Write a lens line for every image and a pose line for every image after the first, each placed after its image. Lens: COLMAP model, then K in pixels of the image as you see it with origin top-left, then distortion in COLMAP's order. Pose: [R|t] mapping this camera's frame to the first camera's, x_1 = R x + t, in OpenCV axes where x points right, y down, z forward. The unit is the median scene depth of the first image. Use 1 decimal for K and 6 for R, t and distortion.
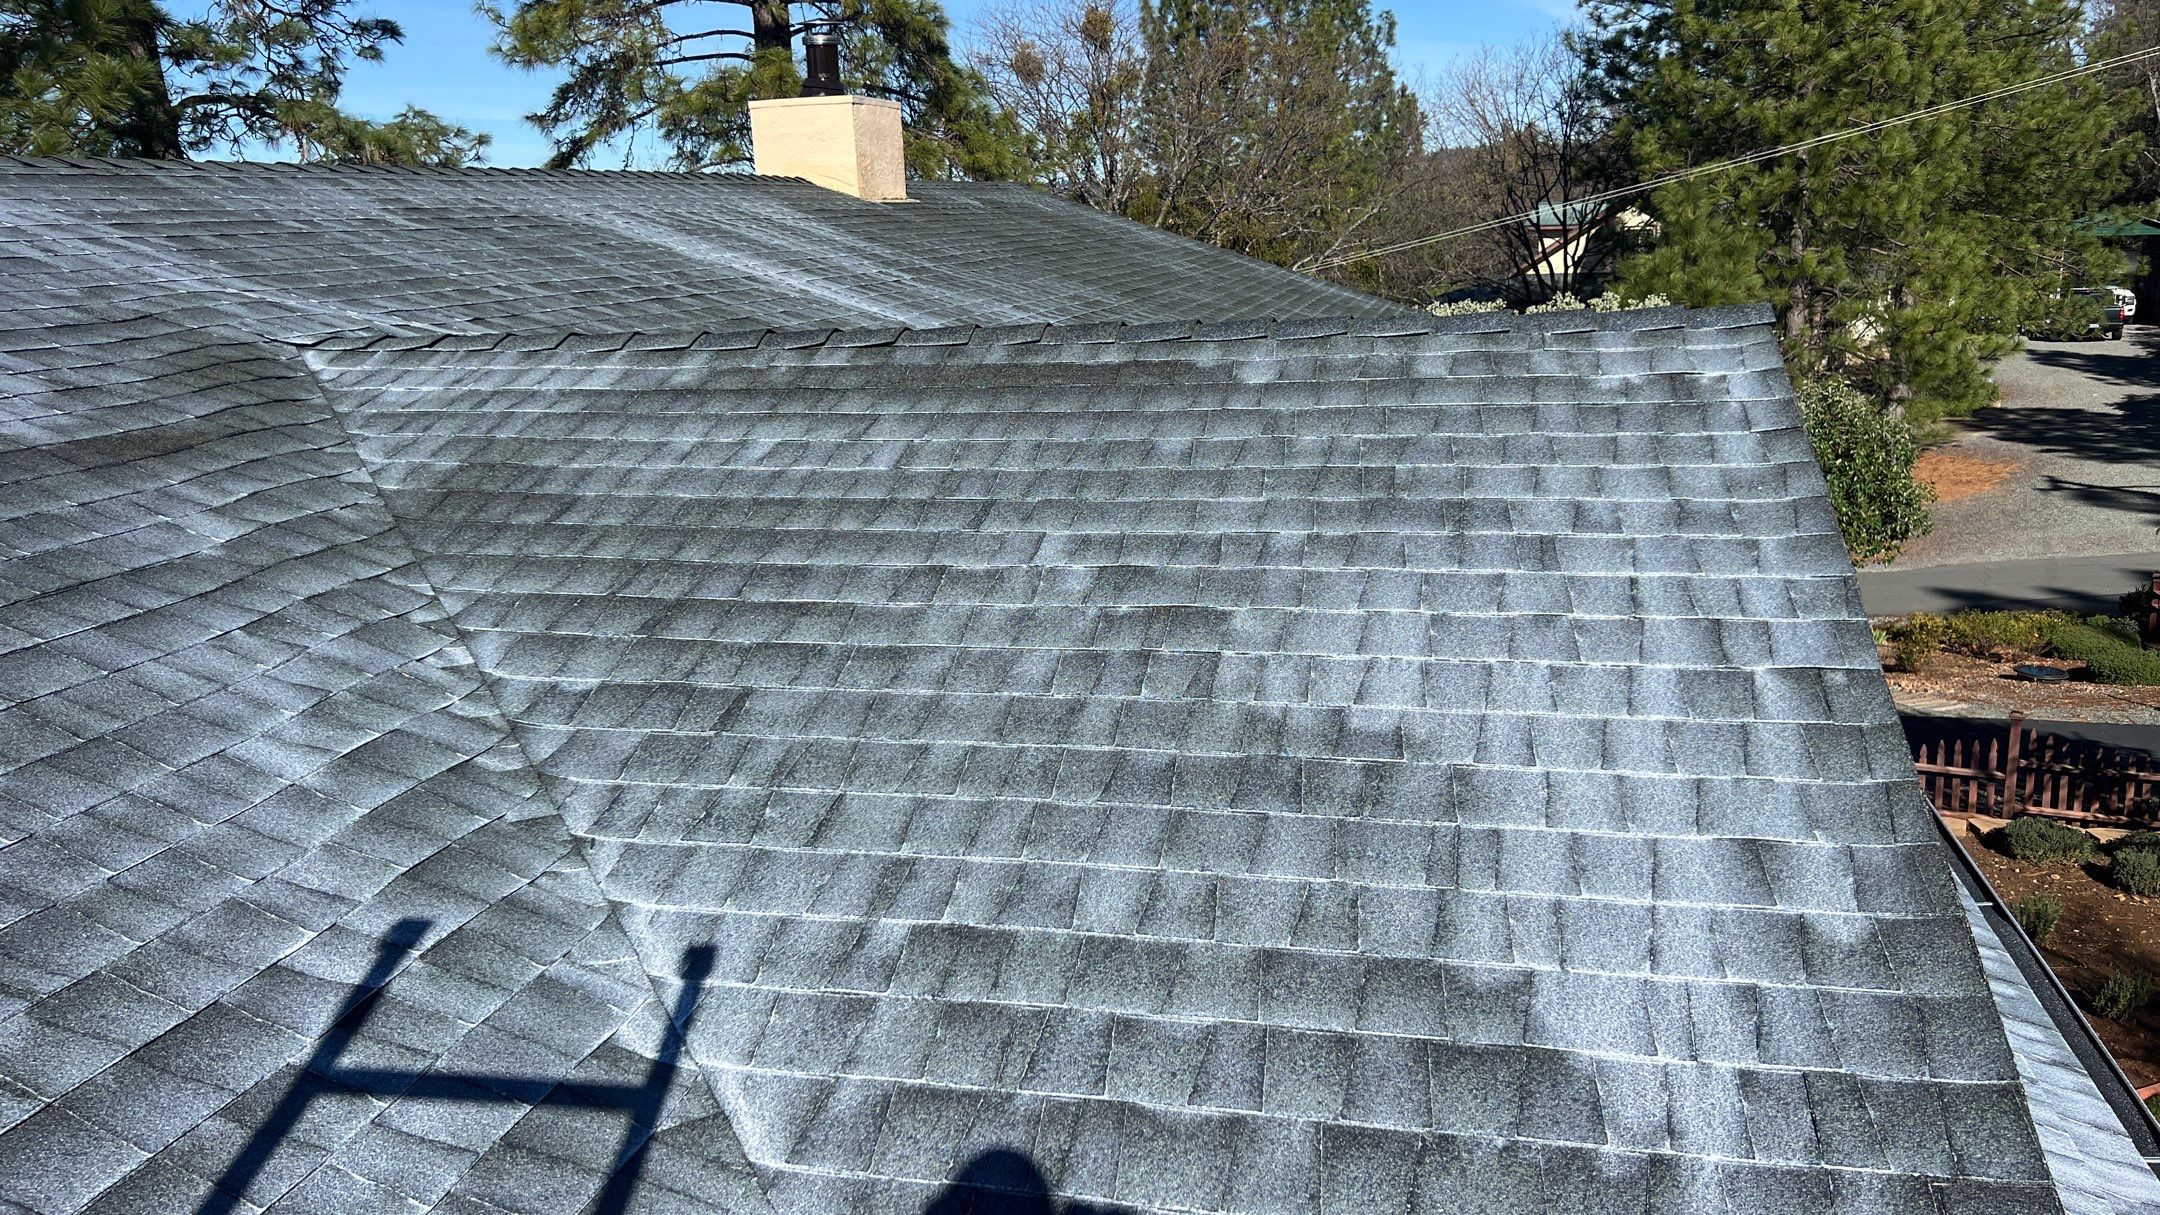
lens RADIAL K [[1620.1, 0, 1084.8], [0, 1620.1, 610.3], [0, 0, 1]] dist [0.015451, -0.017355]
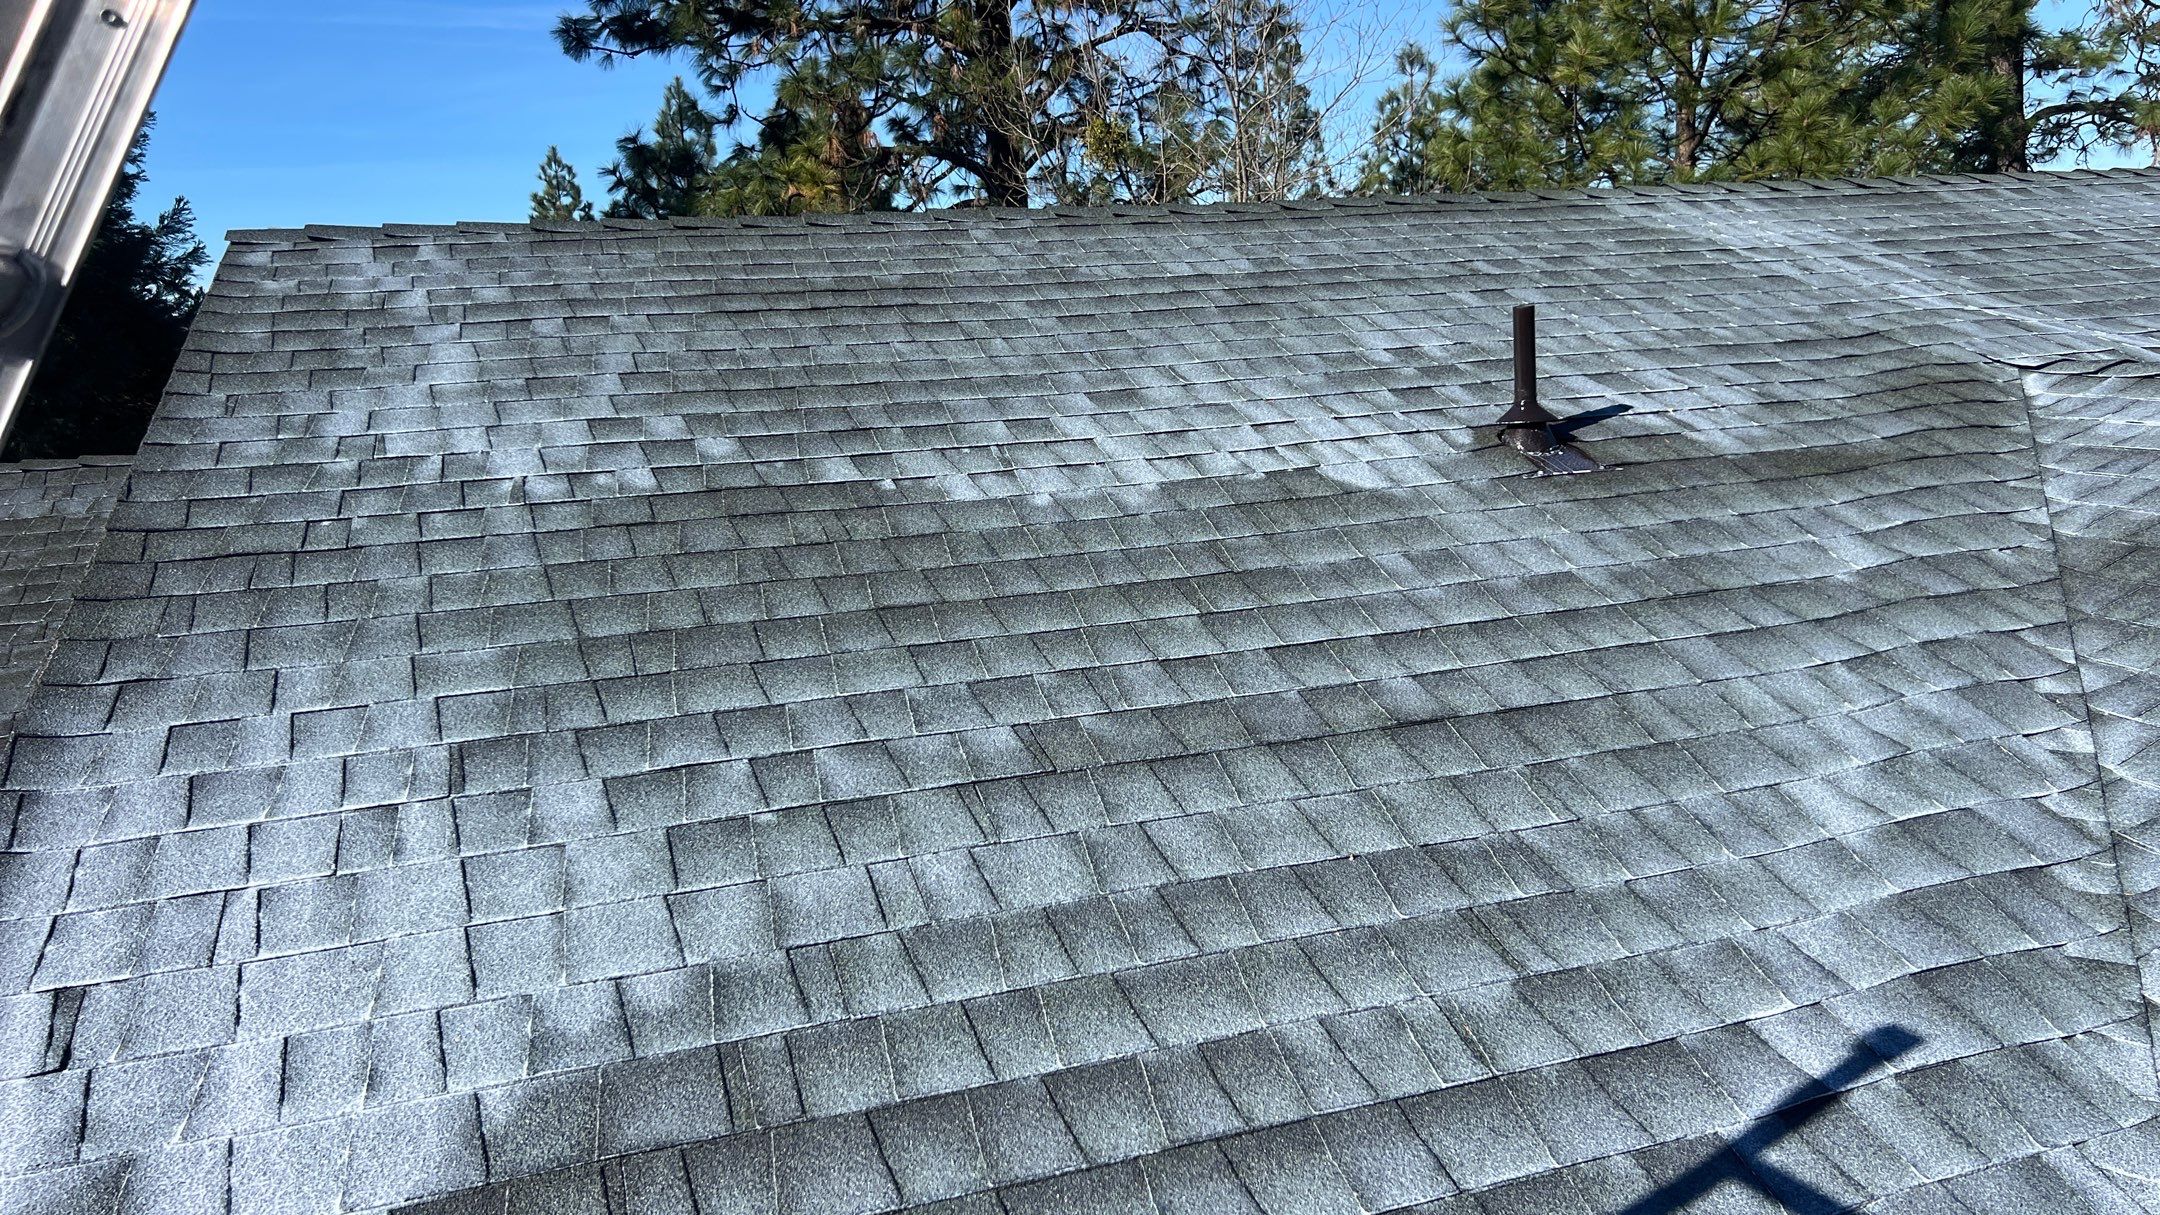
lens RADIAL K [[1620.1, 0, 1081.5], [0, 1620.1, 605.7], [0, 0, 1]] dist [0.015451, -0.017355]
pose [[0.536639, 0.157955, -0.828896, 0.029479], [-0.166898, 0.982786, 0.079228, -0.022509], [0.827142, 0.095825, 0.553763, 0.094105]]
